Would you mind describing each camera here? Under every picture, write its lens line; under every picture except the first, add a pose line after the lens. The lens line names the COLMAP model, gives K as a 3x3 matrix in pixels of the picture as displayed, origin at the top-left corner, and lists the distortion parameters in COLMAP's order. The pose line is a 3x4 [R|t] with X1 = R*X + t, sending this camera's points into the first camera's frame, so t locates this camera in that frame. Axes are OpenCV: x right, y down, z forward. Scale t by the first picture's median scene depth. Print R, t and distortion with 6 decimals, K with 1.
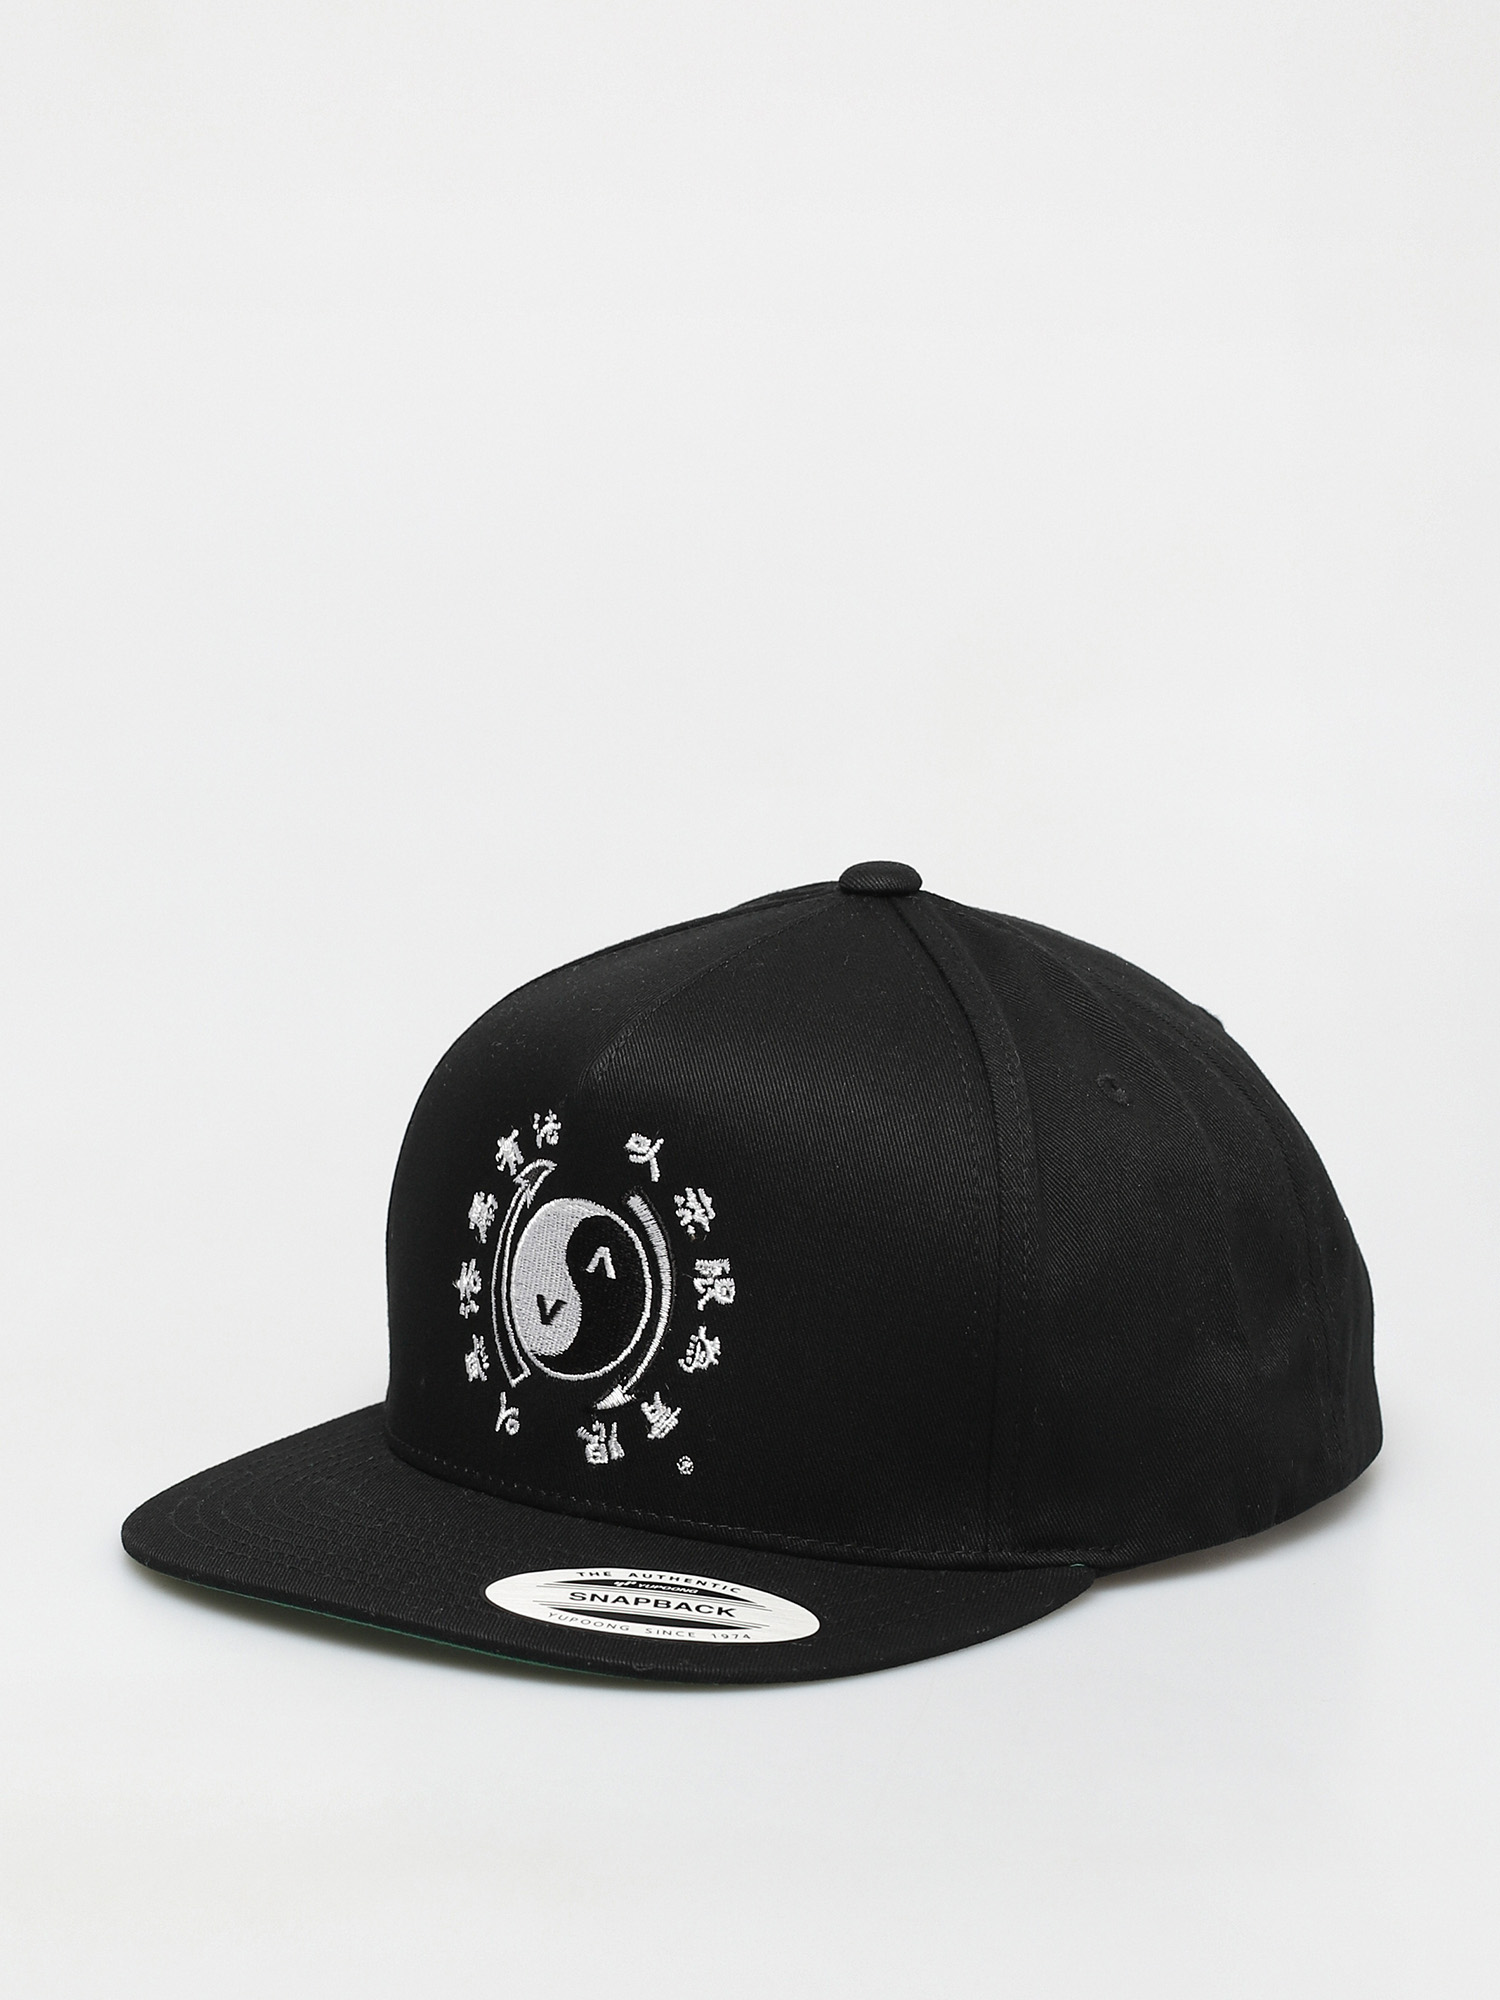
lens RADIAL K [[8762.0, 0, 748.8], [0, 8762.0, 1000.1], [0, 0, 1]] dist [1.846036, 0.000000]
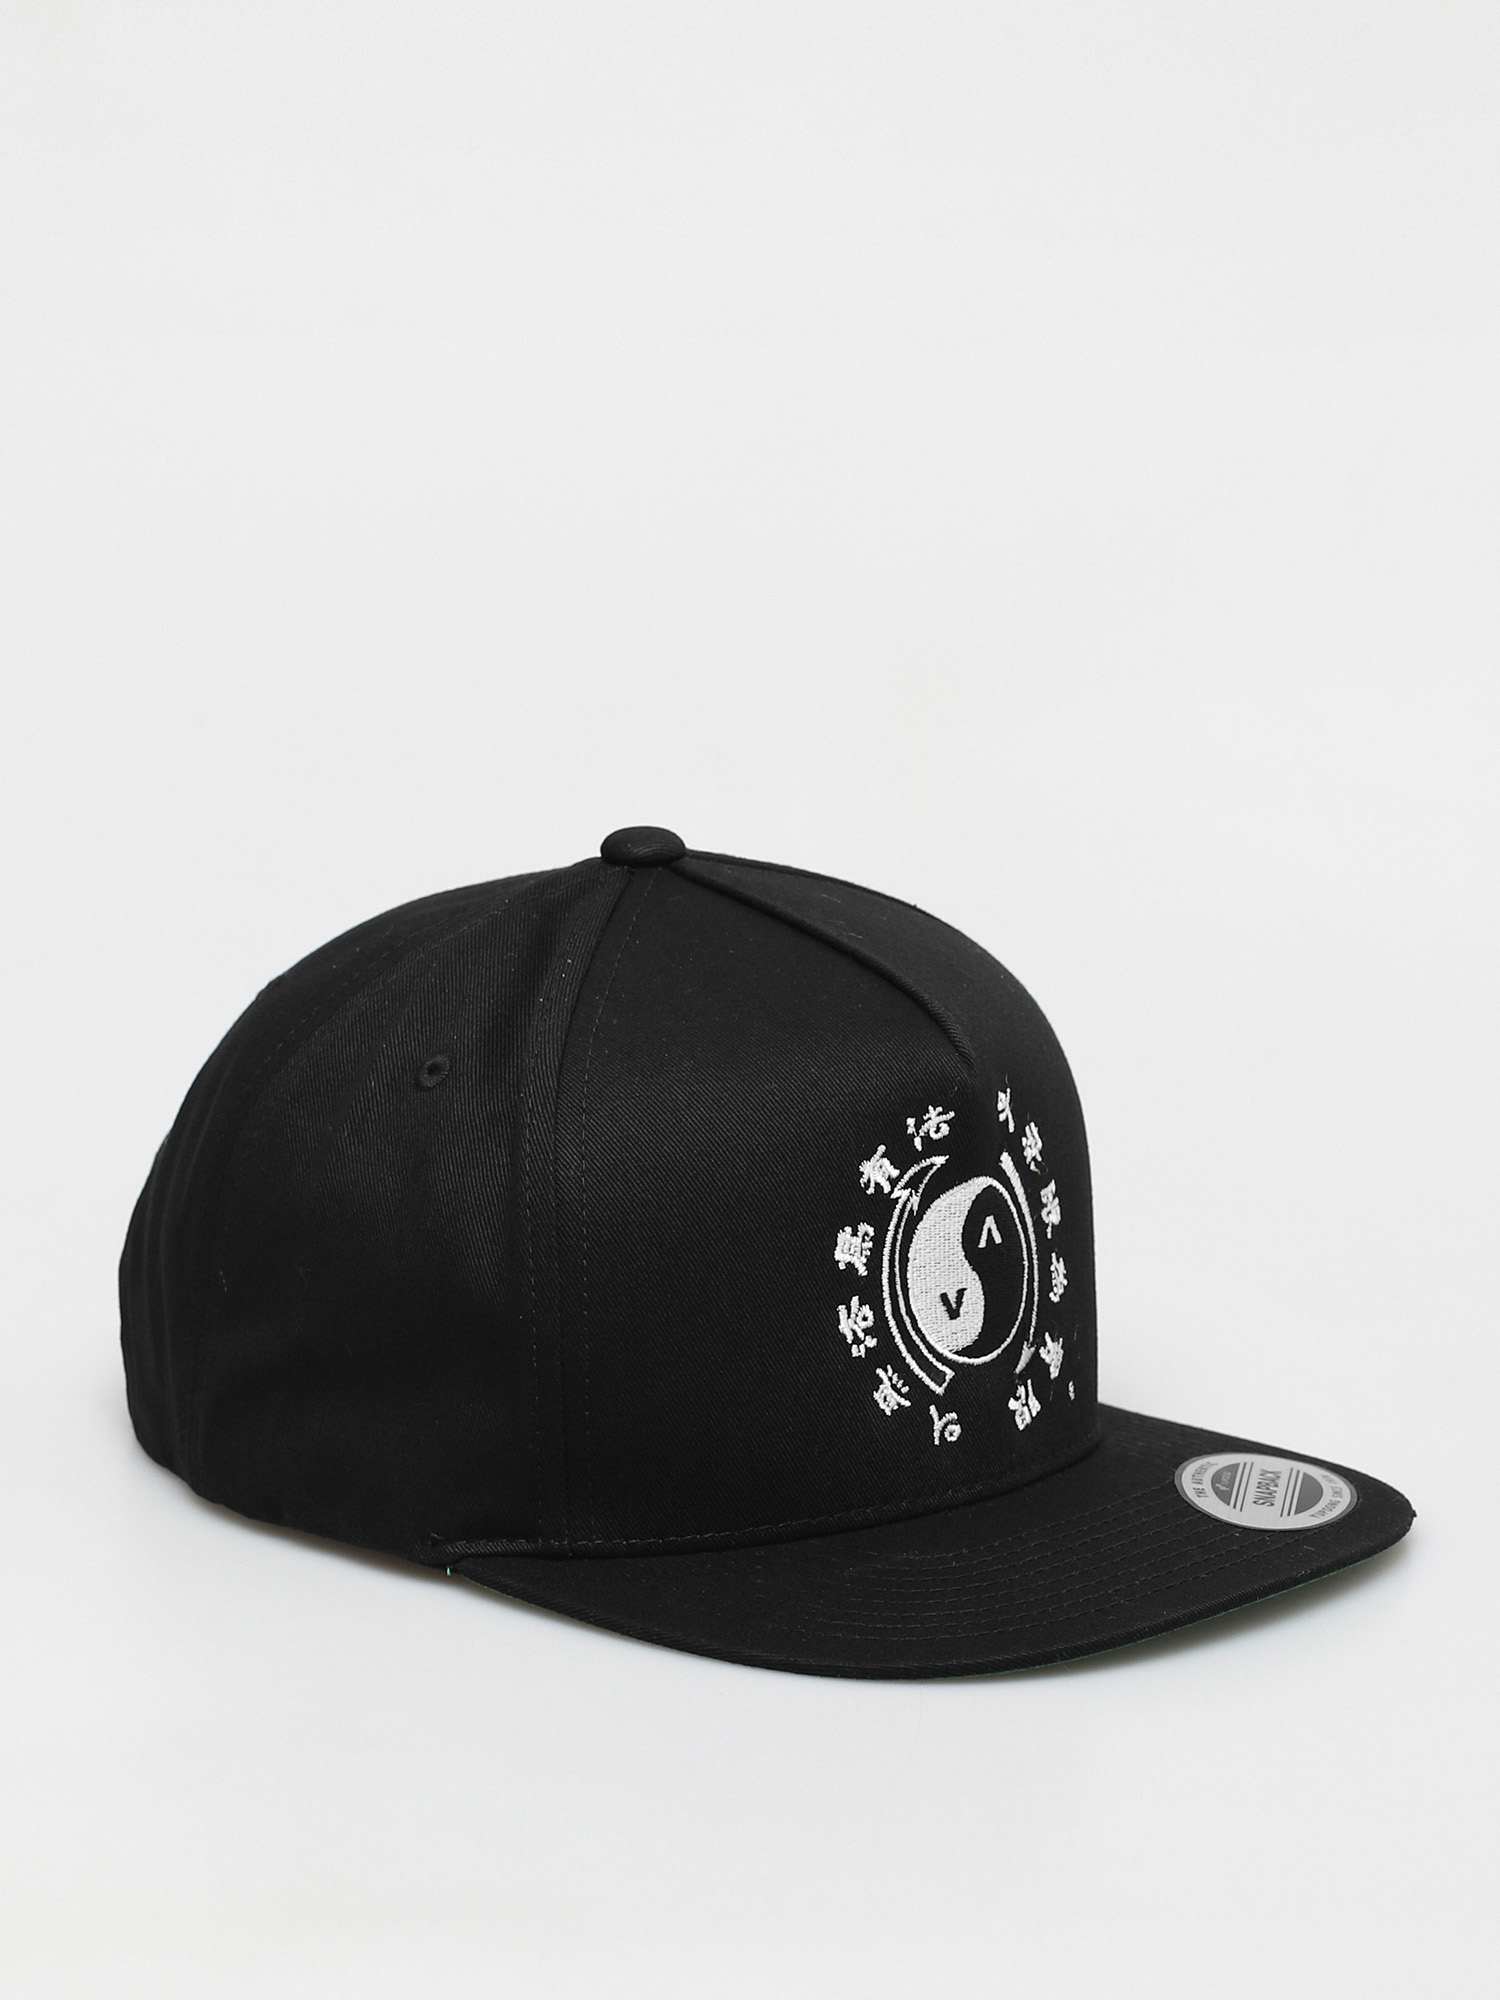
lens RADIAL K [[8762.0, 0, 742.8], [0, 8762.0, 1001.6], [0, 0, 1]] dist [1.846036, 0.000000]
pose [[0.049119, -0.255254, 0.965626, -0.963509], [0.213711, 0.947088, 0.239483, -0.236695], [-0.975661, 0.194601, 0.101070, 0.922379]]
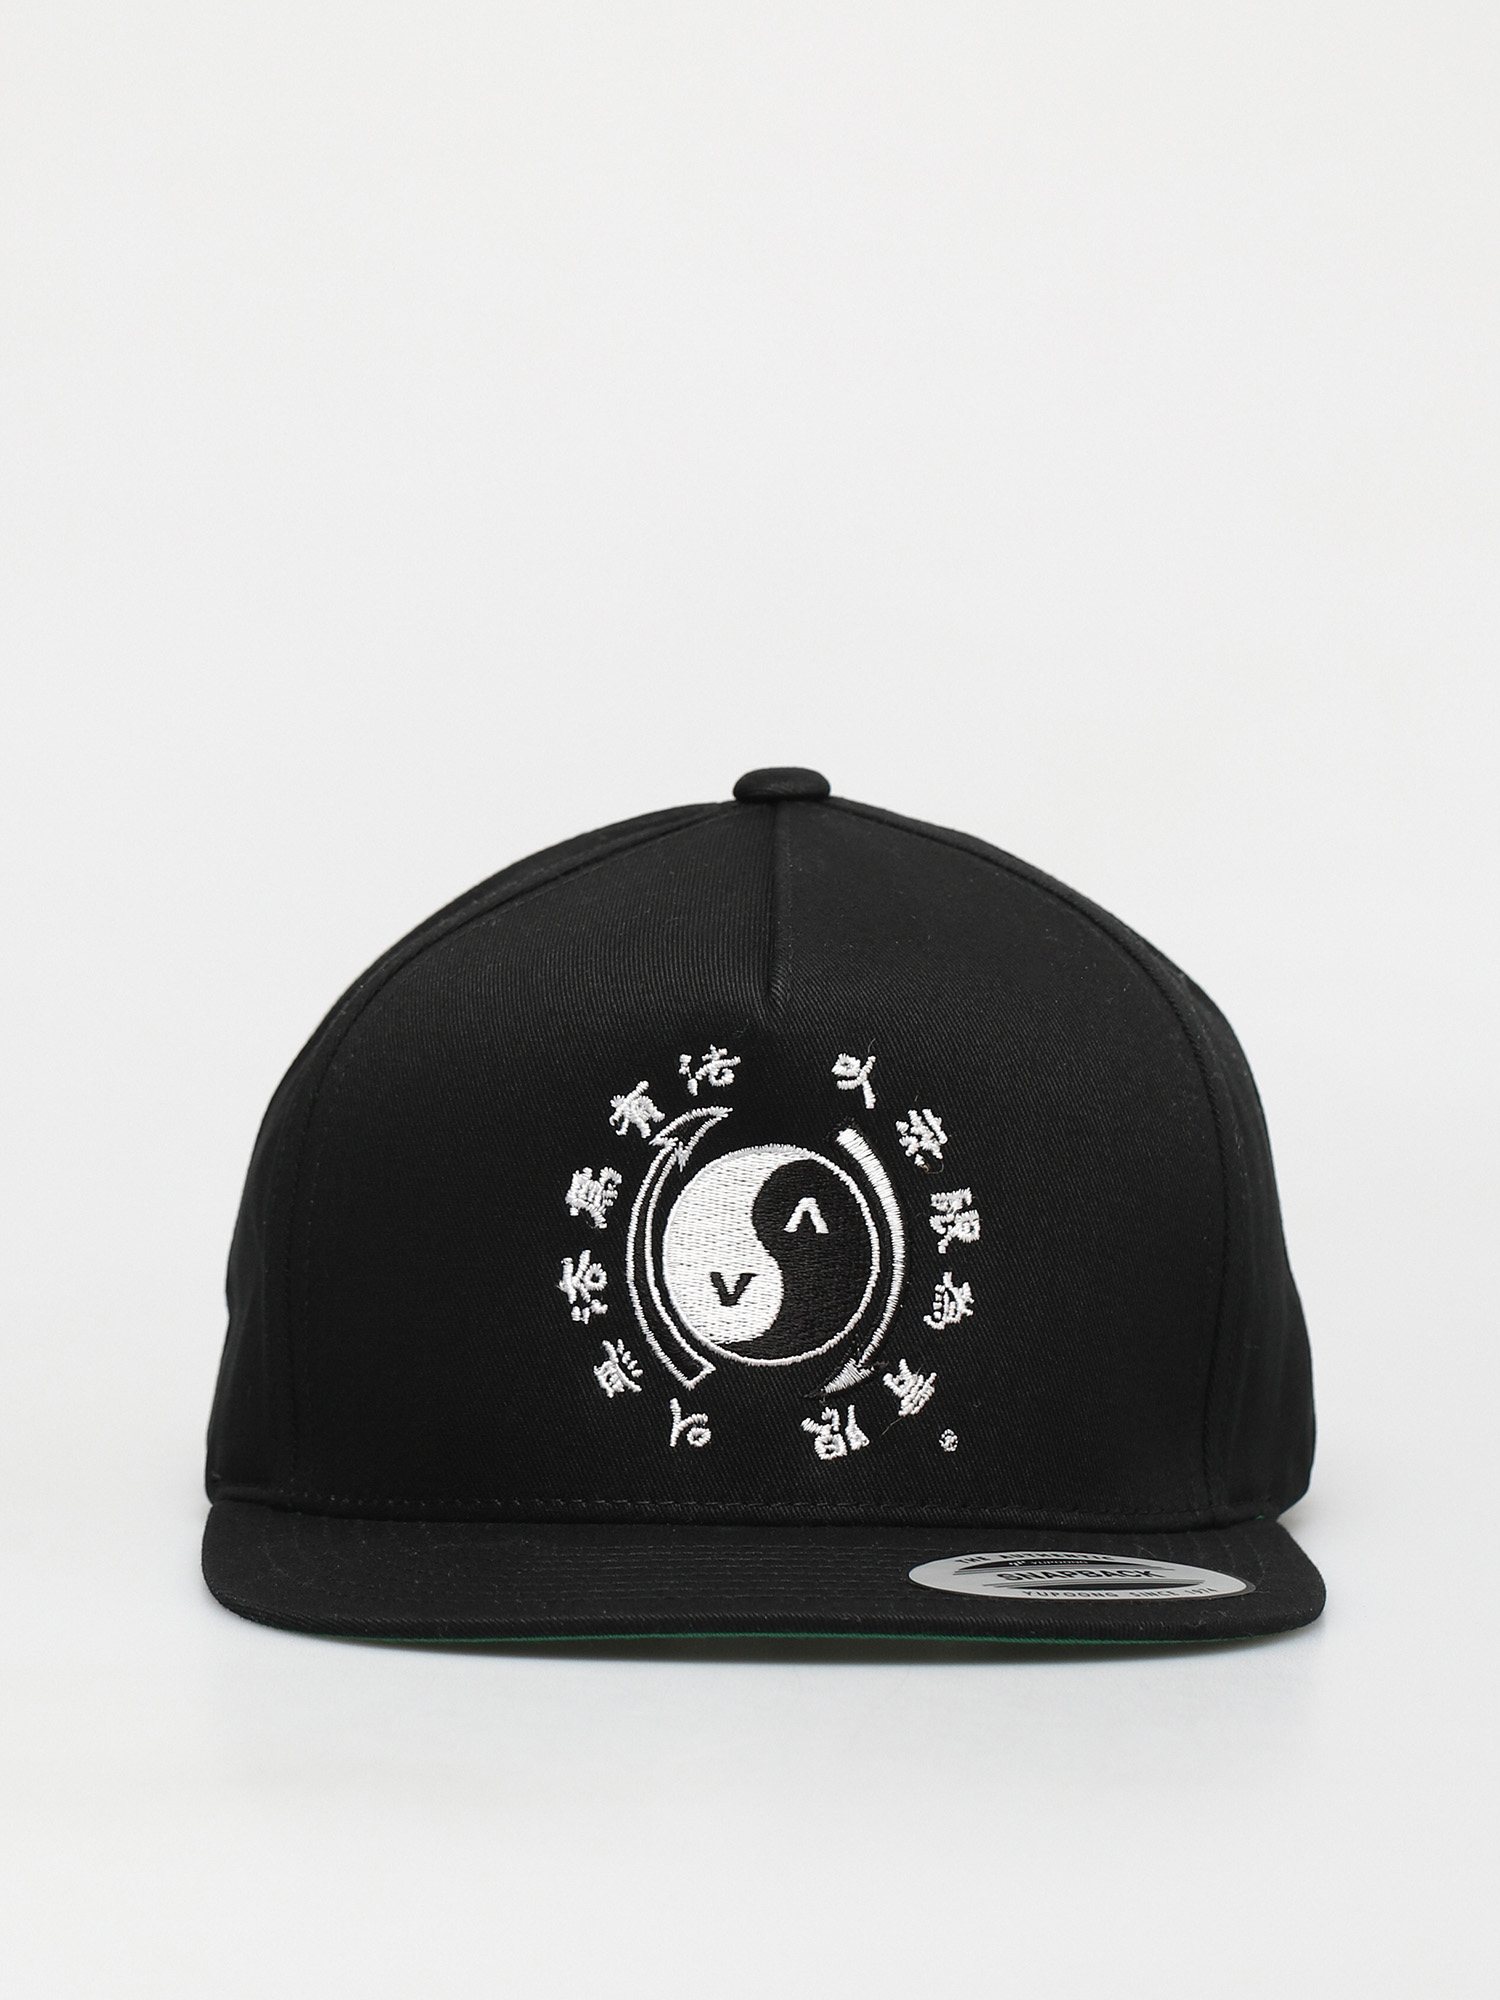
lens RADIAL K [[8762.0, 0, 758.5], [0, 8762.0, 998.6], [0, 0, 1]] dist [1.846036, 0.000000]
pose [[0.761458, -0.077575, 0.643556, -0.552660], [0.147135, 0.987583, -0.055047, 0.054491], [-0.631295, 0.136605, 0.763417, 0.366528]]
